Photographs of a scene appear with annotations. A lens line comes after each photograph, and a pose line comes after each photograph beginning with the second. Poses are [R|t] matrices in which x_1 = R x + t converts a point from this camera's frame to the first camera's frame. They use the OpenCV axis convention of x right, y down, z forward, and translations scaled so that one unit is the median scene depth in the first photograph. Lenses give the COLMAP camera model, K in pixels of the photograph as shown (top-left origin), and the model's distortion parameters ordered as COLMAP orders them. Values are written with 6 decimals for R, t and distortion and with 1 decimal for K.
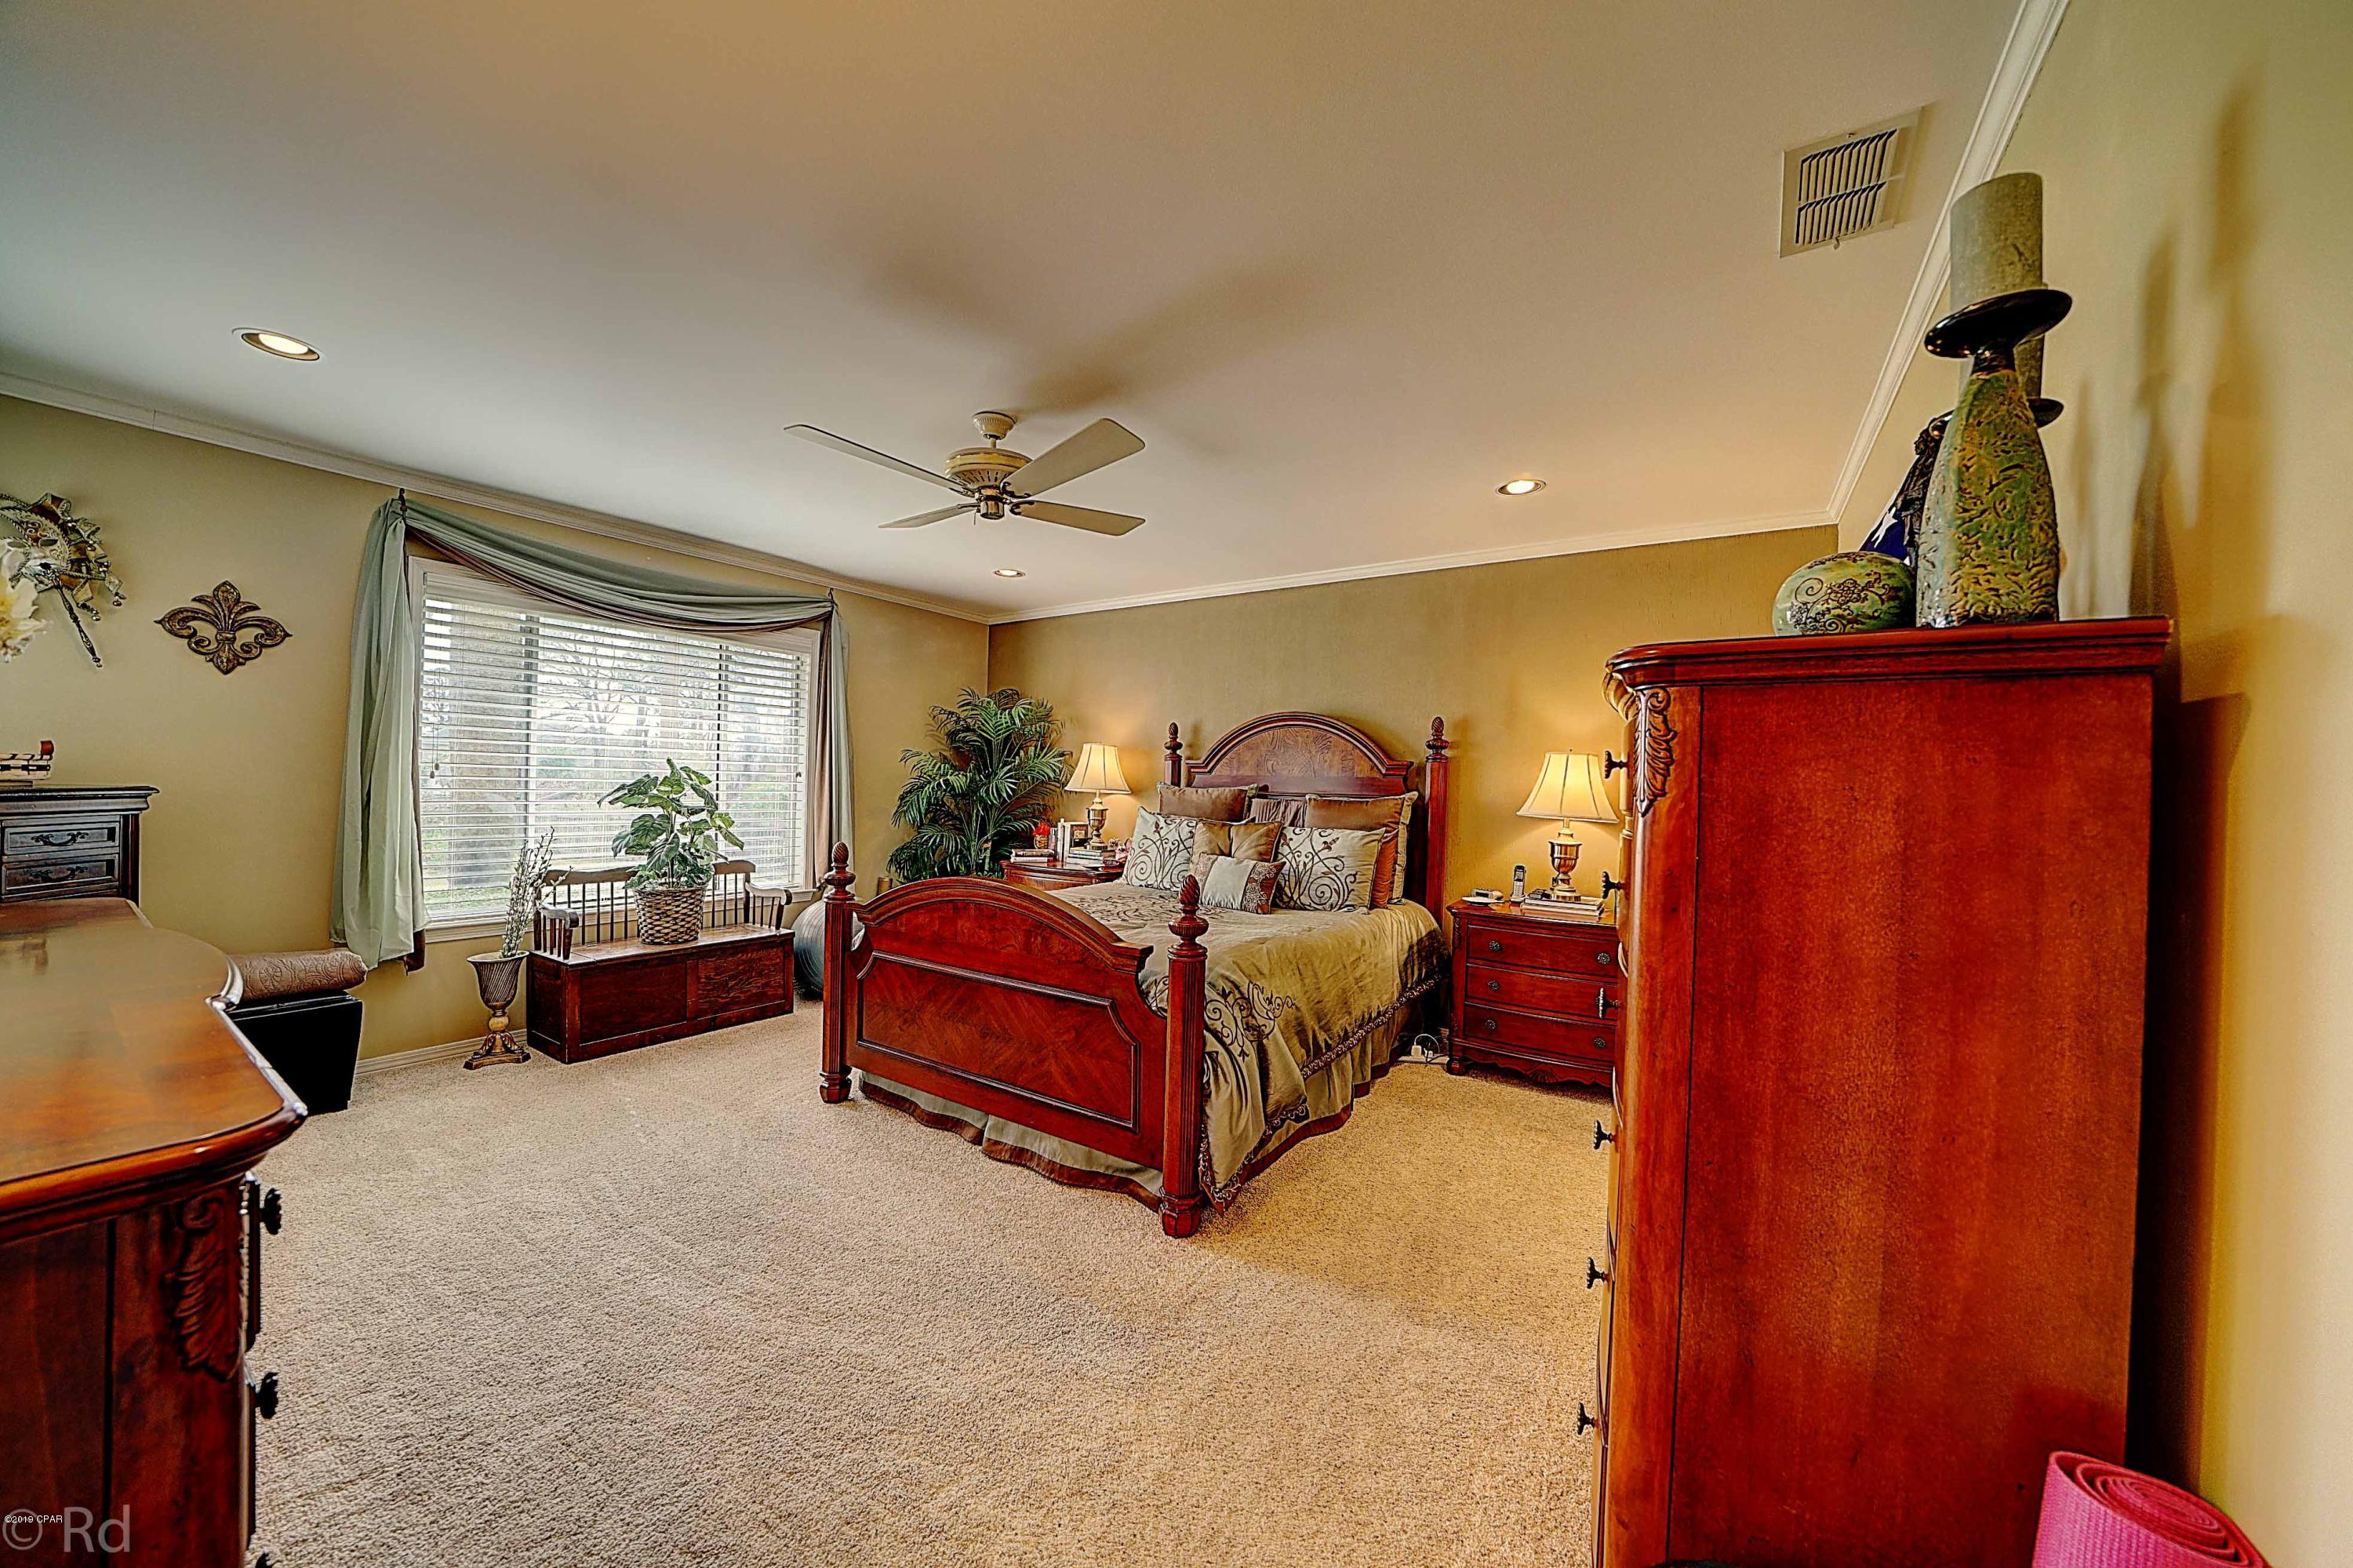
lens RADIAL K [[814.0, 0, 1164.7], [0, 814.0, 791.6], [0, 0, 1]] dist [-0.026842, 0.003485]
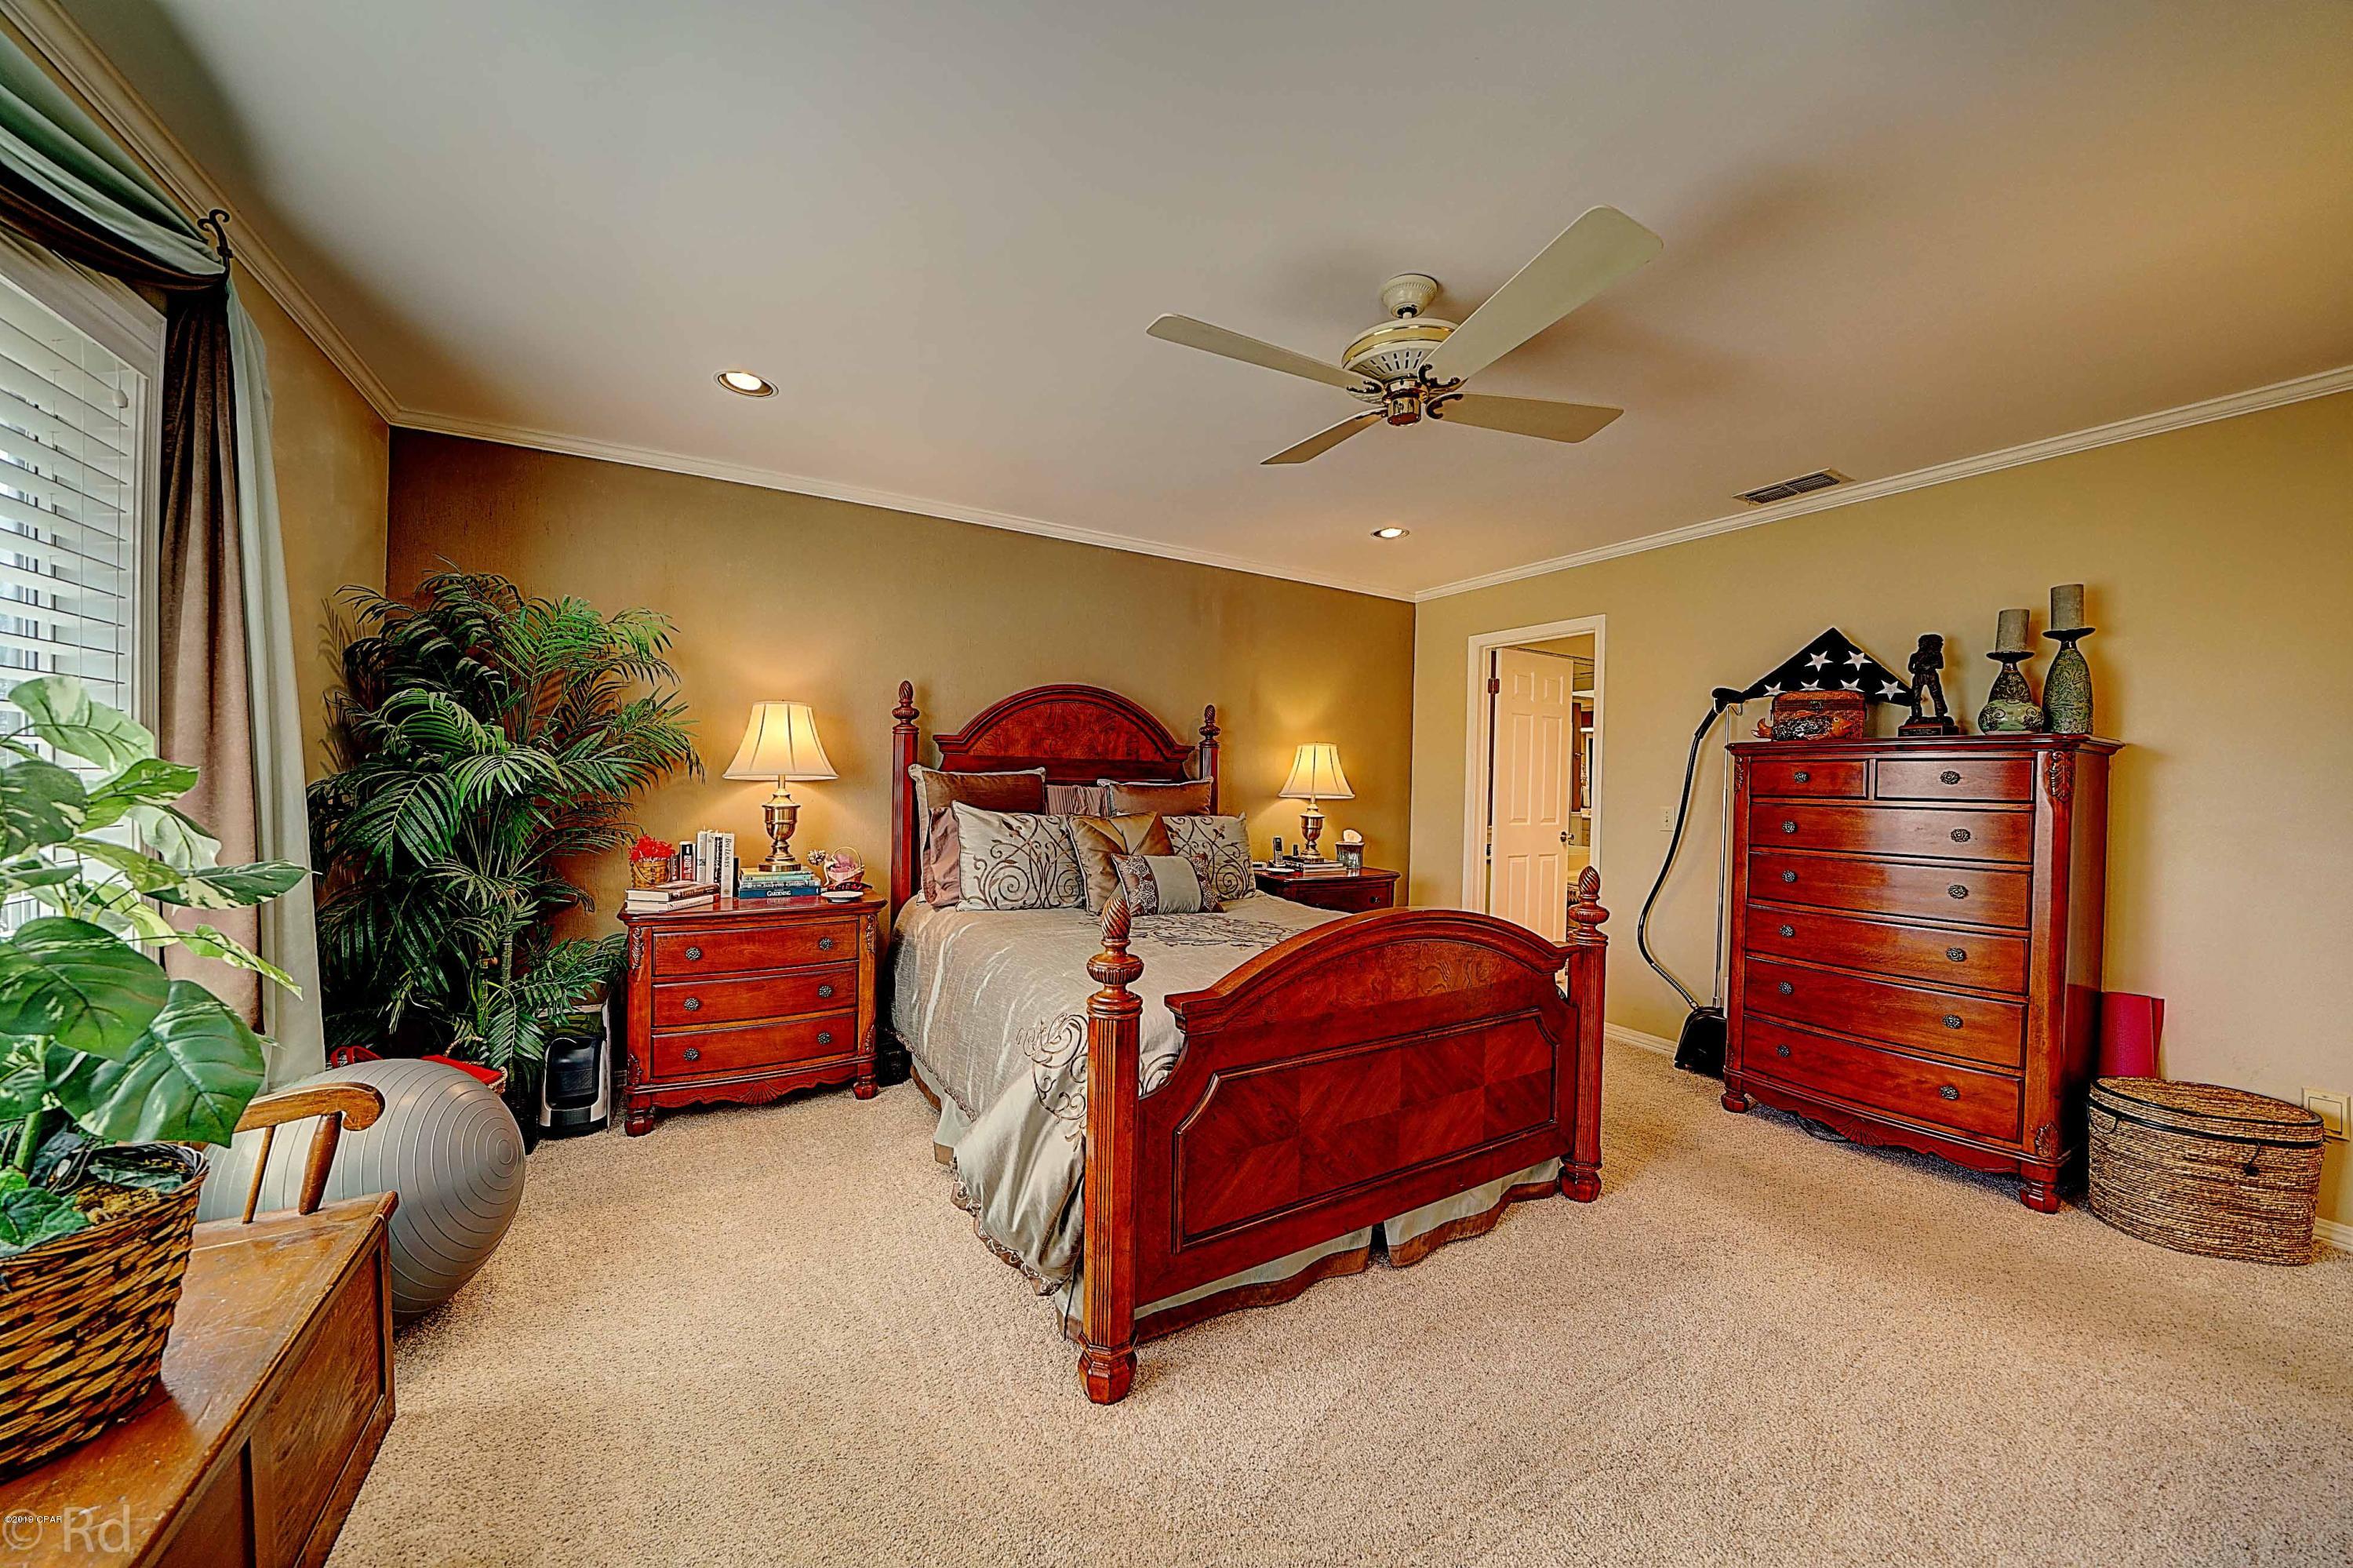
lens RADIAL K [[814.0, 0, 1182.8], [0, 814.0, 786.1], [0, 0, 1]] dist [-0.026842, 0.003485]
pose [[0.448389, -0.030522, 0.893317, -0.640226], [-0.007441, 0.999255, 0.037877, -0.025701], [-0.893808, -0.023631, 0.447827, 0.549476]]
